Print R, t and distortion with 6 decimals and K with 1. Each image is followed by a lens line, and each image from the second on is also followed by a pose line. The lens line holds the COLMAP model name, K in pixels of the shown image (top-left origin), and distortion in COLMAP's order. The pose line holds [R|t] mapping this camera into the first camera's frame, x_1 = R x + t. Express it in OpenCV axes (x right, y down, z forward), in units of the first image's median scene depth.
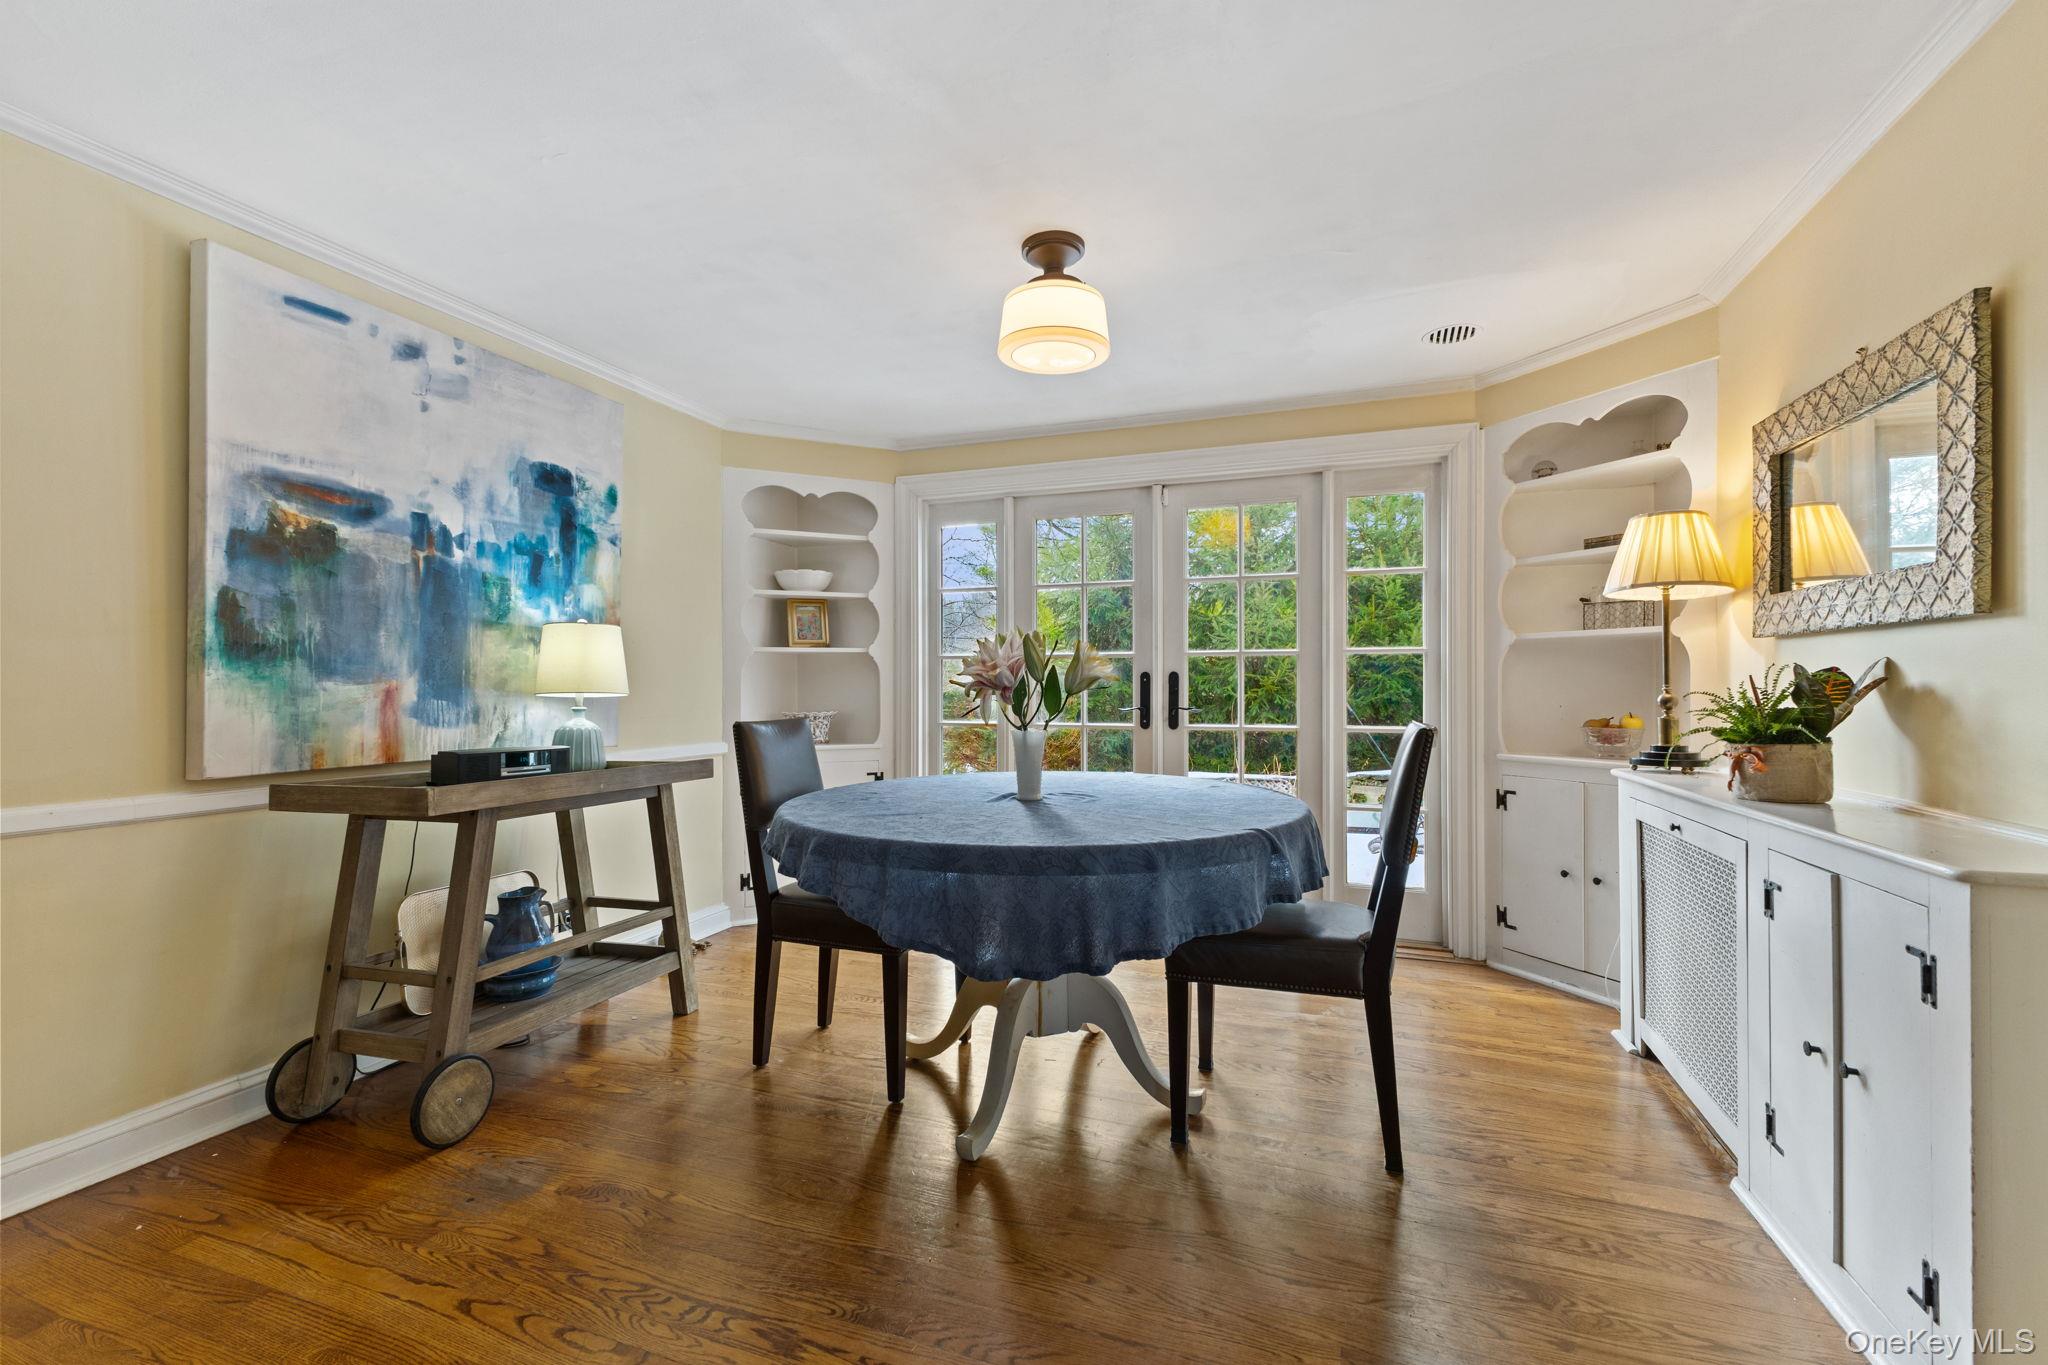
lens RADIAL K [[884.1, 0, 1024.0], [0, 884.1, 682.5], [0, 0, 1]] dist [0.017964, -0.005769]
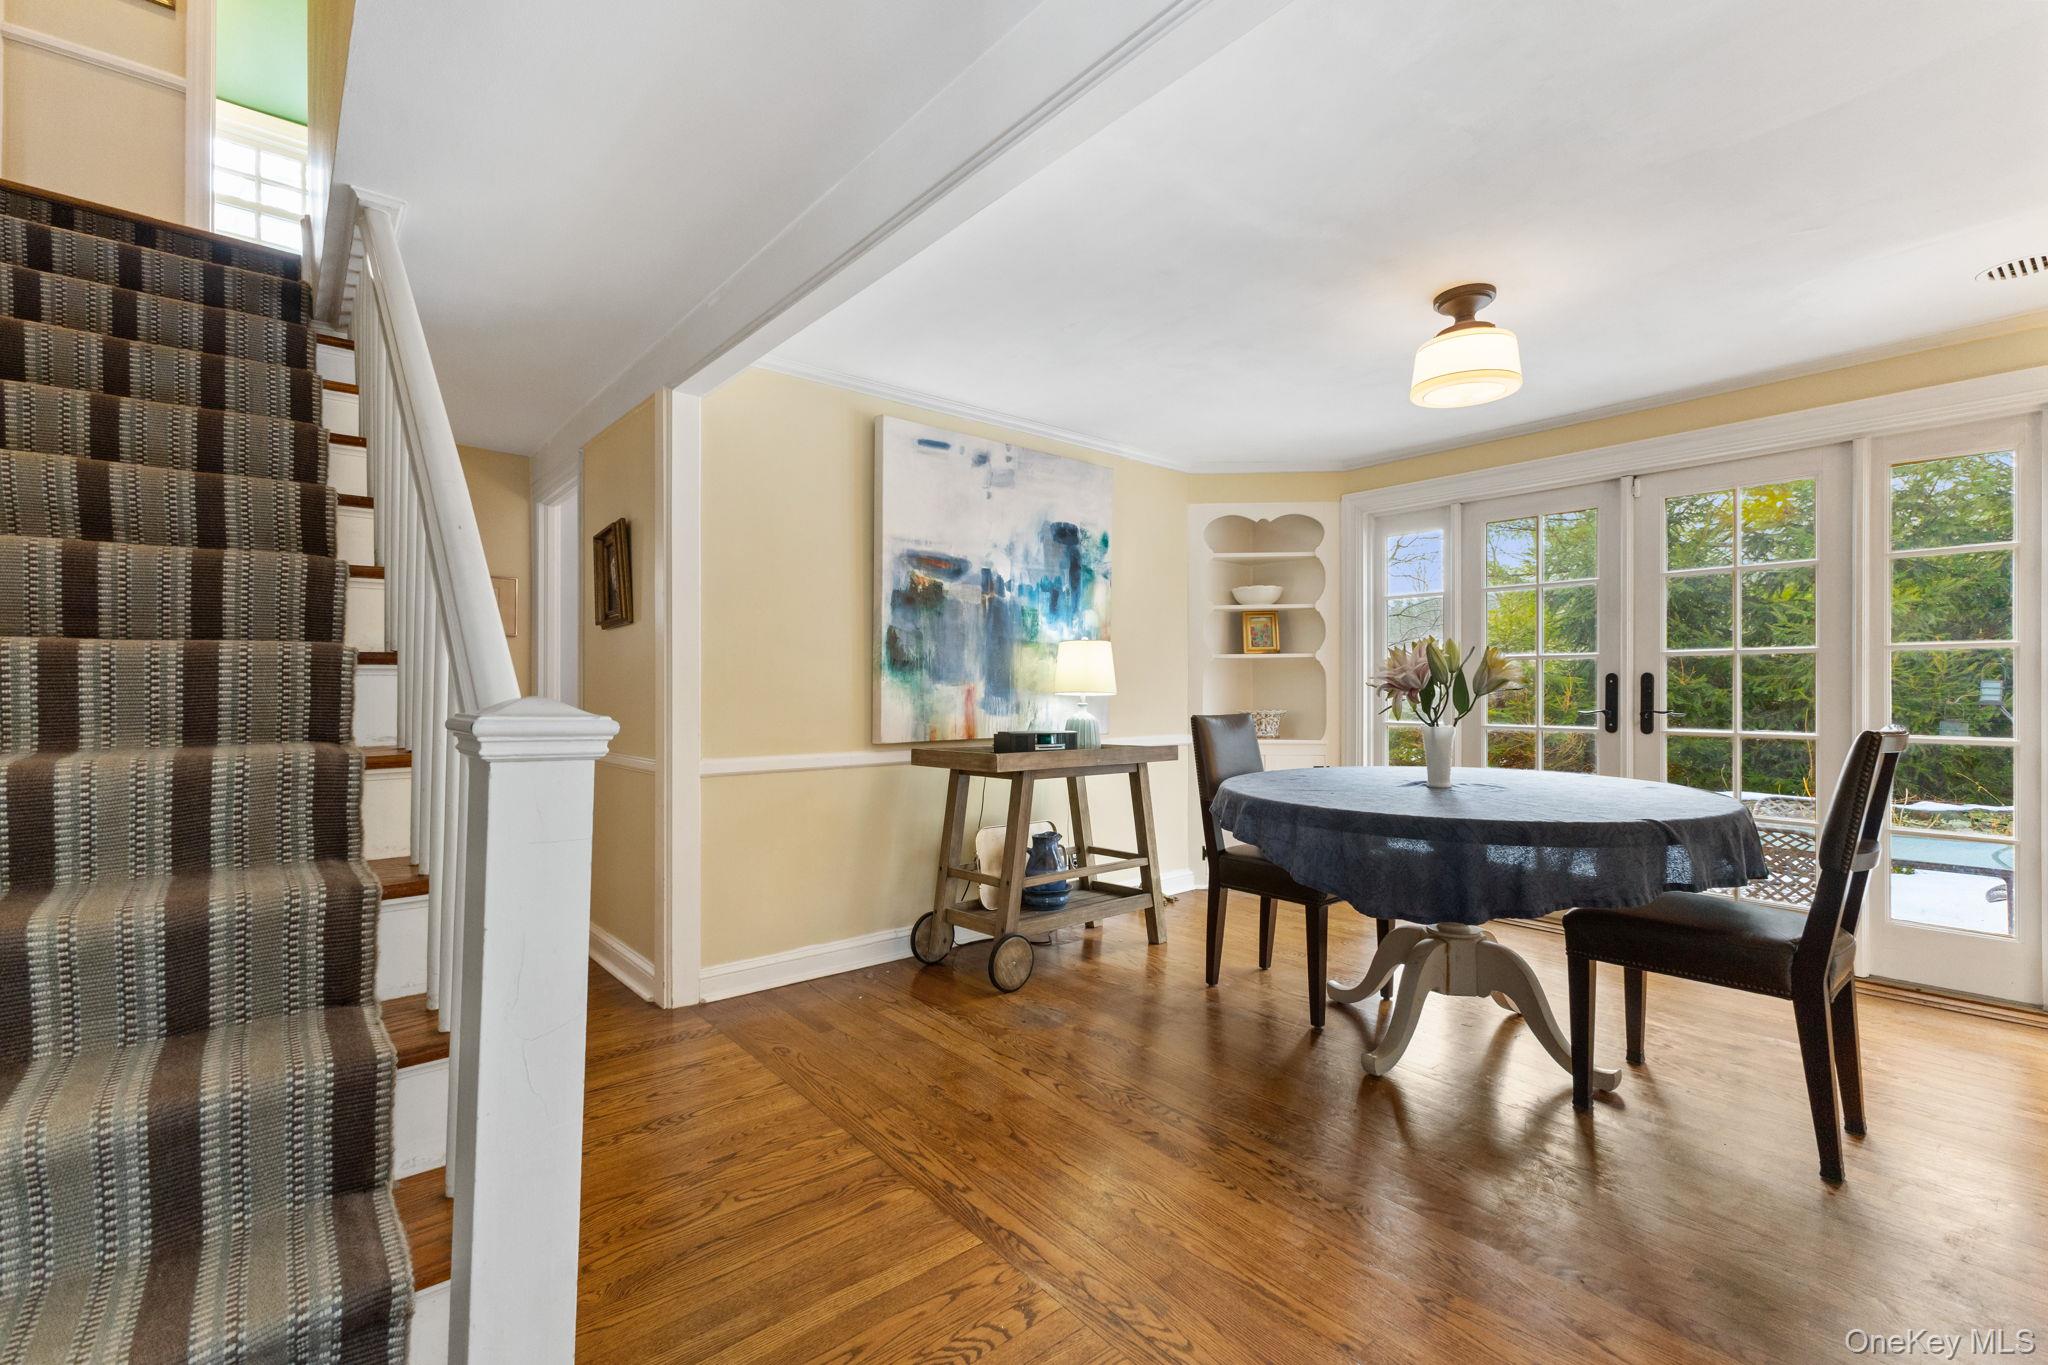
lens RADIAL K [[888.9, 0, 1021.6], [0, 888.9, 699.9], [0, 0, 1]] dist [0.008311, -0.000378]
pose [[0.866218, 0.008253, -0.499598, 0.103887], [0.000709, 0.999842, 0.017747, -0.000999], [0.499666, -0.015727, 0.866076, -0.241541]]
